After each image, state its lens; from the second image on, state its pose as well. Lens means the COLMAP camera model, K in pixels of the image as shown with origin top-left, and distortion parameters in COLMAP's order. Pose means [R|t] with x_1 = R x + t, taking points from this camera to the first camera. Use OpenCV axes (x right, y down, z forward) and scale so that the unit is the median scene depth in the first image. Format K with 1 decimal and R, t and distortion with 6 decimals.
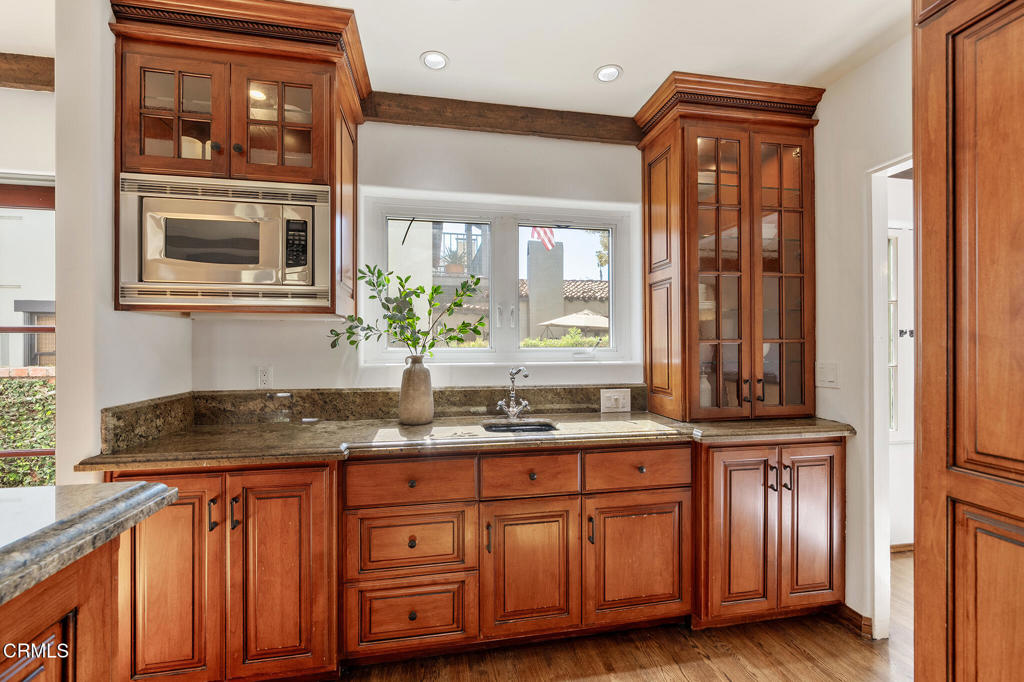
lens RADIAL K [[402.7, 0, 502.8], [0, 402.7, 342.5], [0, 0, 1]] dist [0.013465, 0.000087]
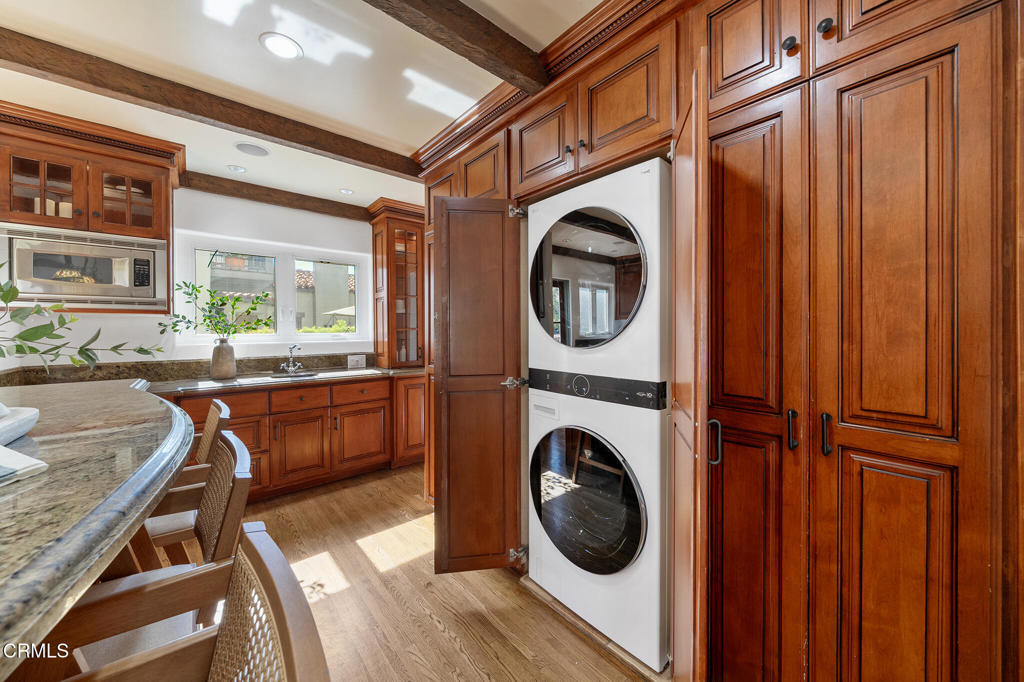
lens RADIAL K [[369.4, 0, 507.9], [0, 369.4, 330.5], [0, 0, 1]] dist [-0.000336, -0.000094]
pose [[0.860127, -0.004730, 0.510058, 0.017997], [0.001979, 0.999980, 0.005935, -0.006643], [-0.510076, -0.004095, 0.860120, -0.903601]]
